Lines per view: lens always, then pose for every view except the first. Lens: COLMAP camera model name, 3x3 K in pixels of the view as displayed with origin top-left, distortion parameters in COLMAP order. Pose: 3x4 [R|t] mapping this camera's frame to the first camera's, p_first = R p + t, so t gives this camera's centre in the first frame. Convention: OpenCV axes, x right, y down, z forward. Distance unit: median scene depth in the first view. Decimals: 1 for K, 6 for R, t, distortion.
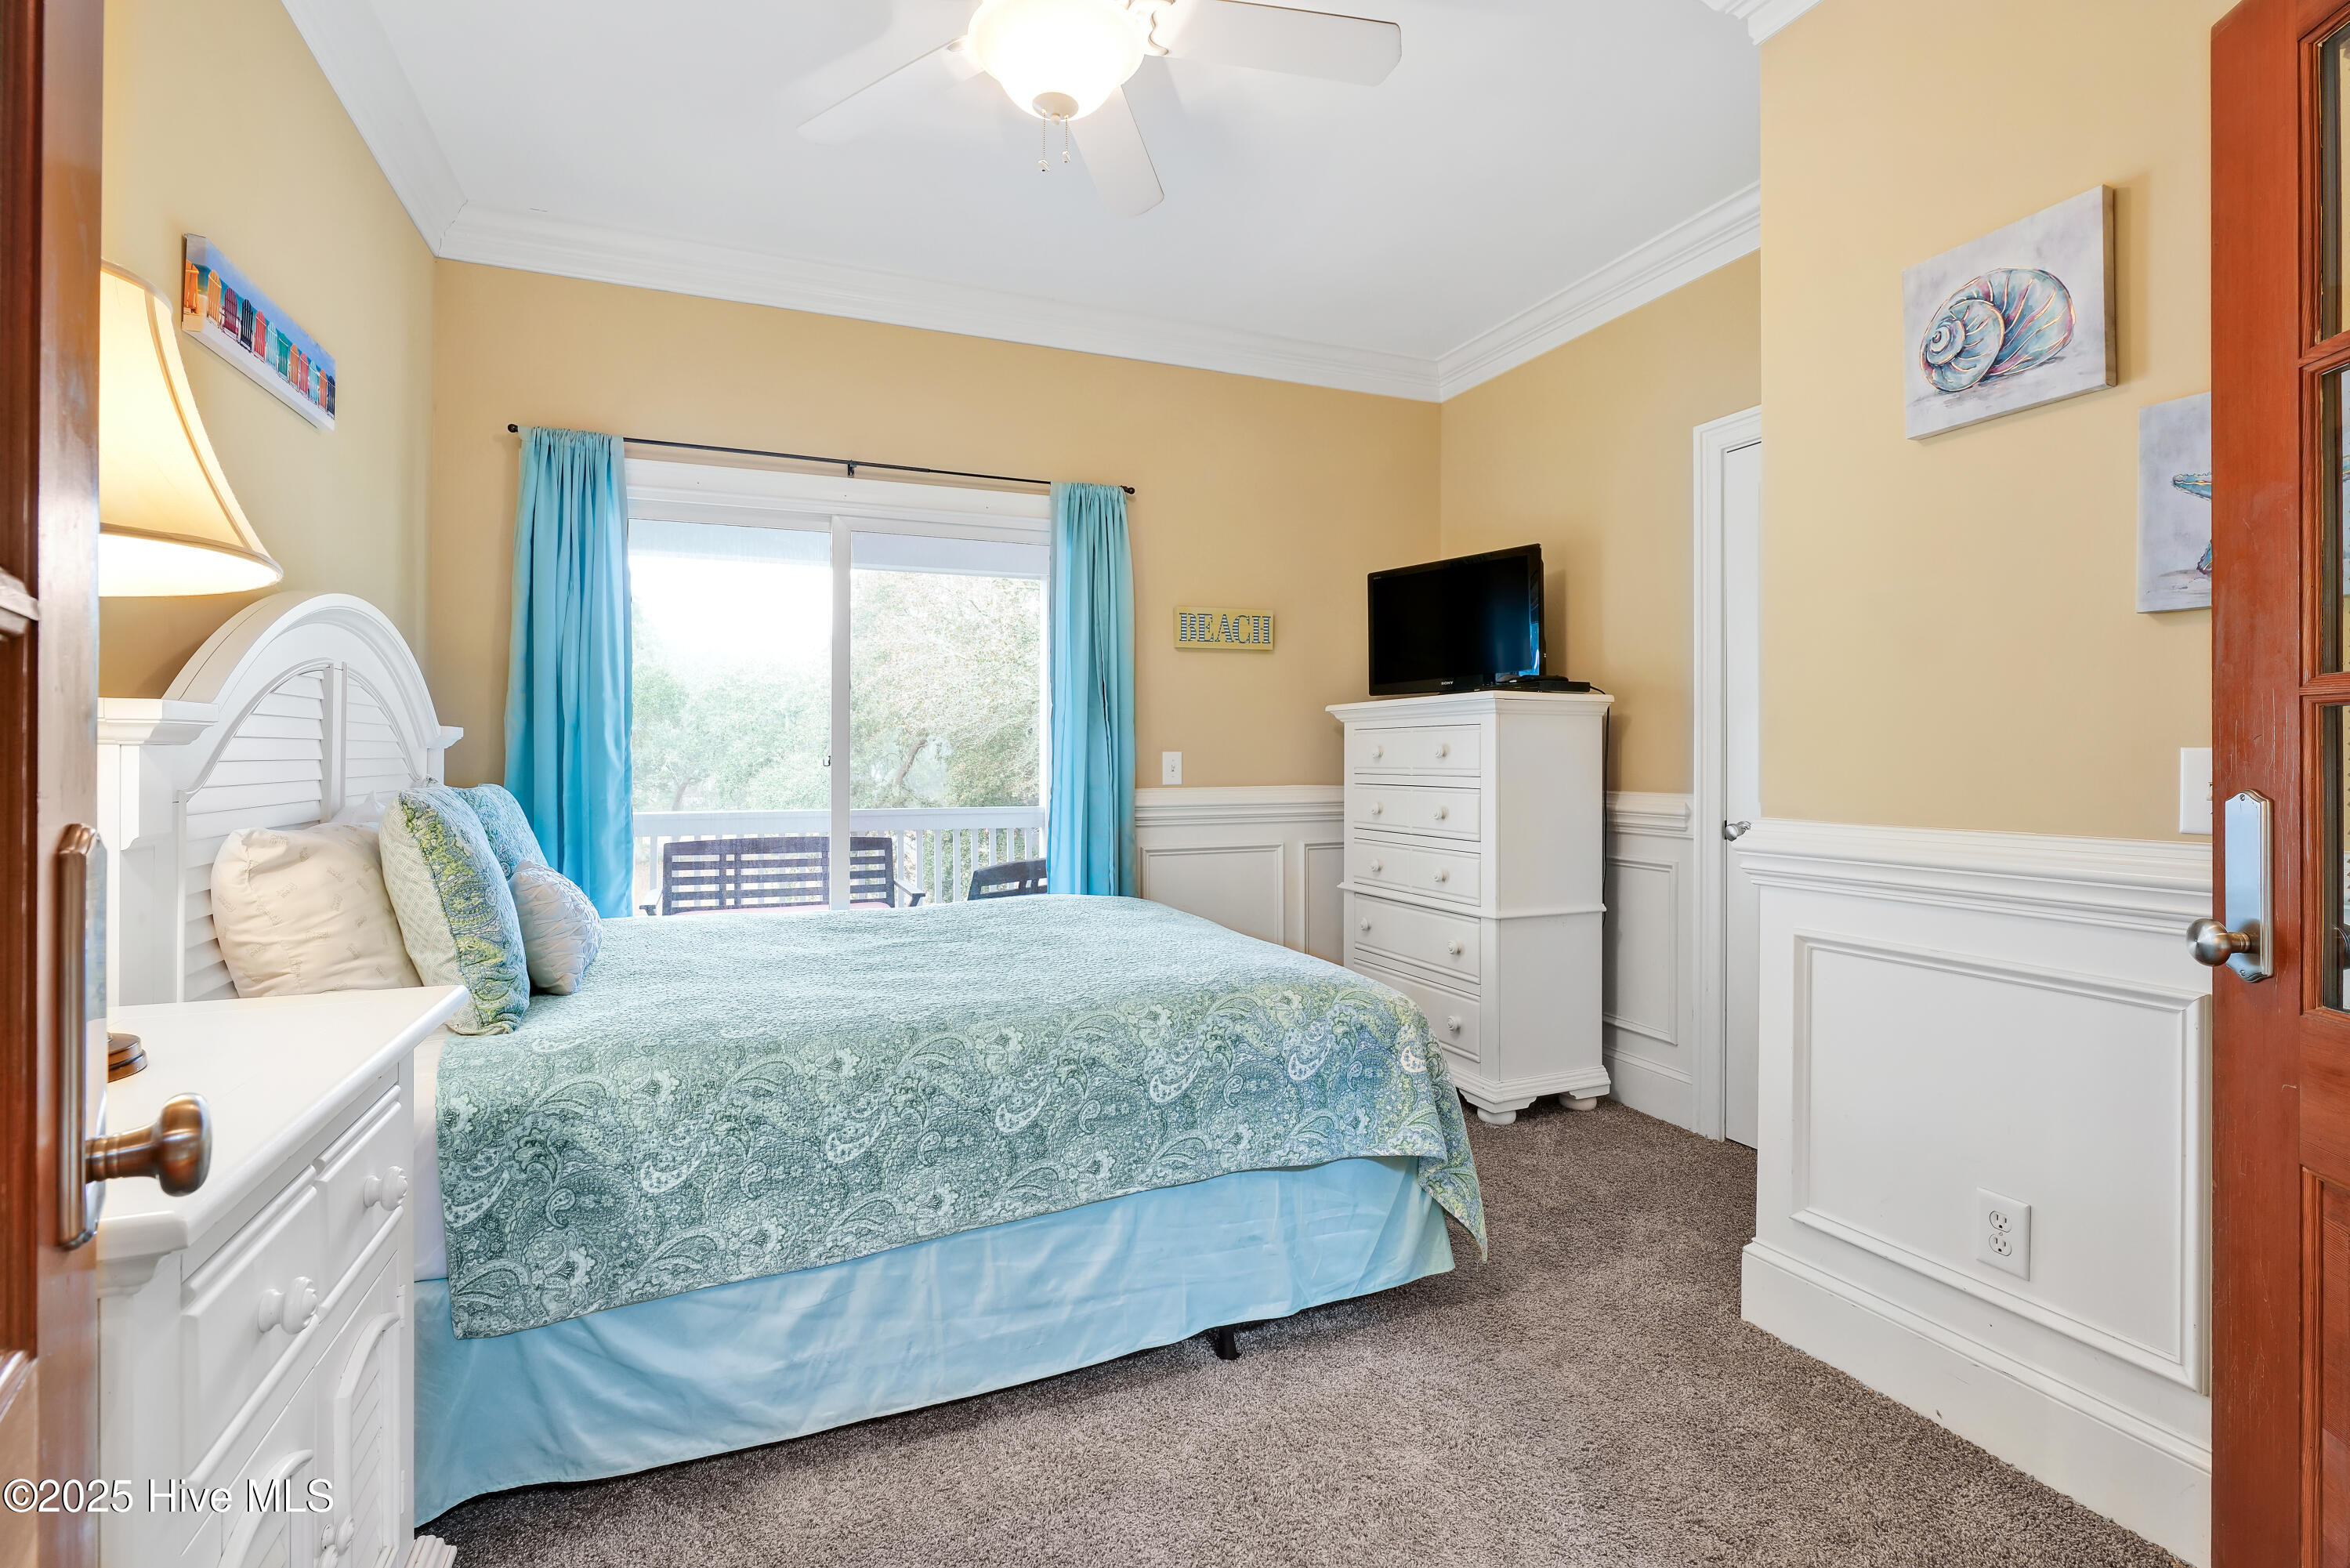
lens RADIAL K [[1070.8, 0, 1171.0], [0, 1070.8, 768.3], [0, 0, 1]] dist [-0.004064, 0.000051]
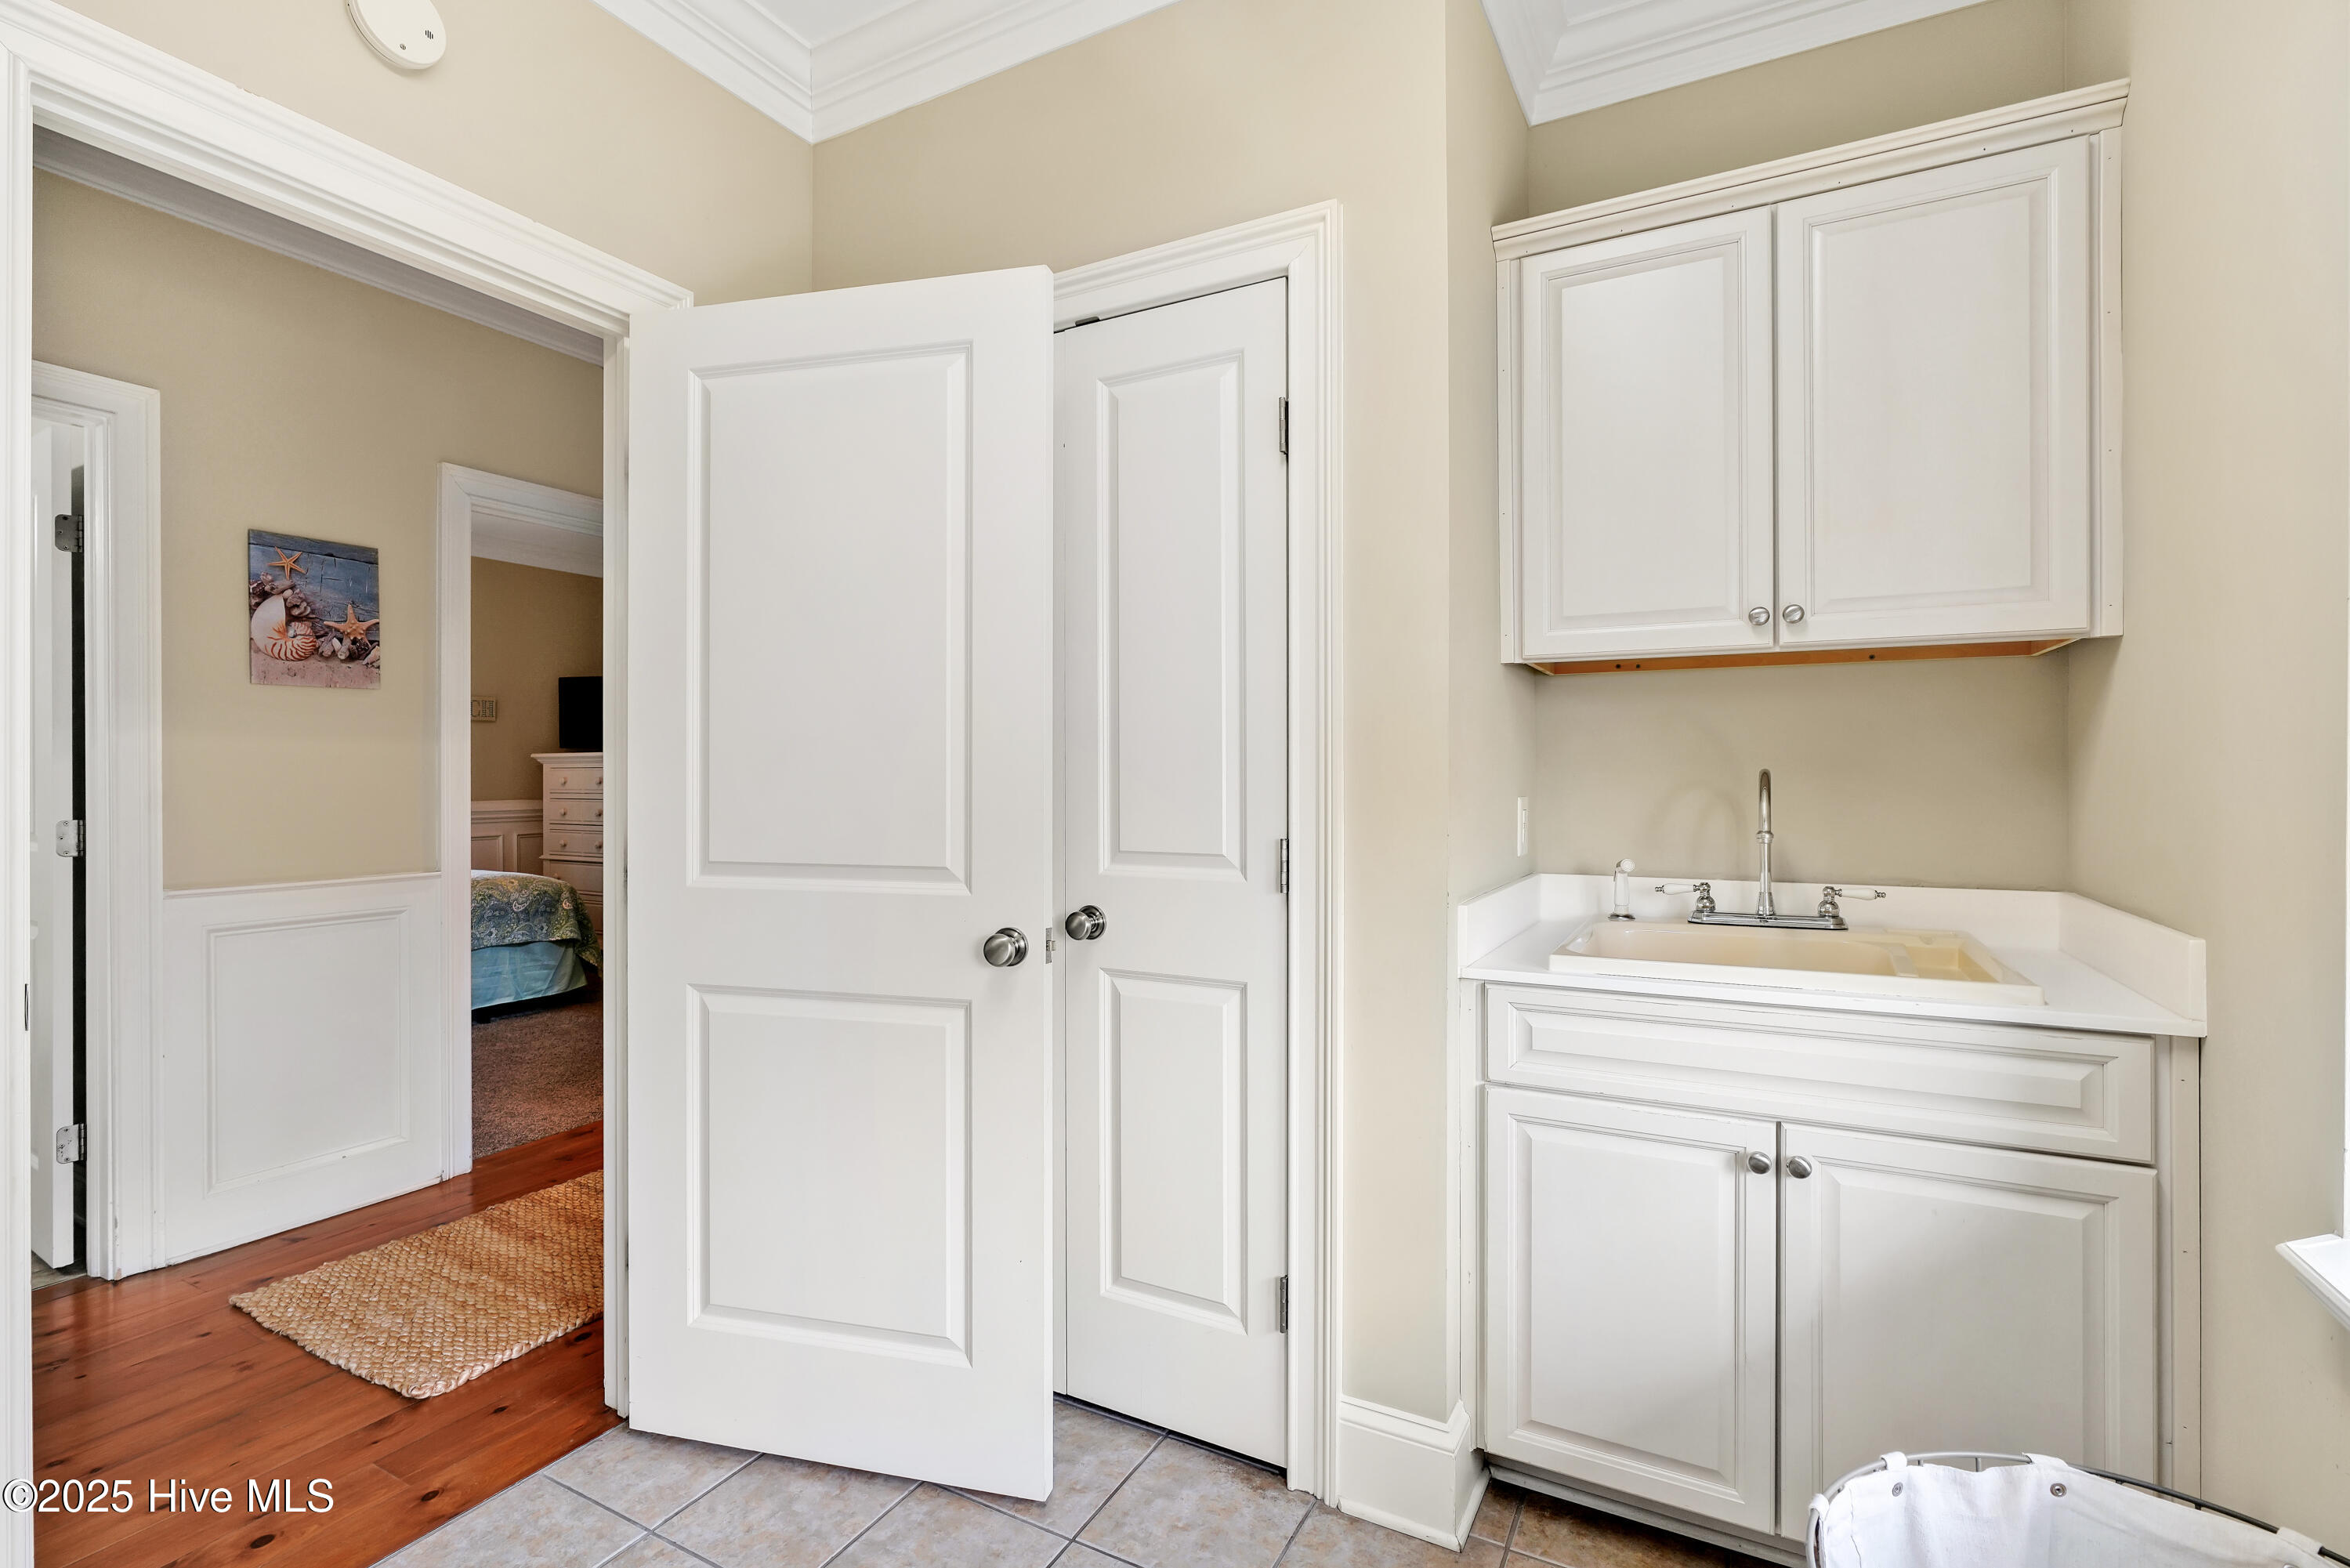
lens RADIAL K [[1070.8, 0, 1161.3], [0, 1070.8, 781.7], [0, 0, 1]] dist [-0.004064, 0.000051]
pose [[0.782695, -0.003391, 0.622397, -0.263750], [0.003206, 0.999994, 0.001417, -0.025164], [-0.622398, 0.000887, 0.782701, -1.948726]]
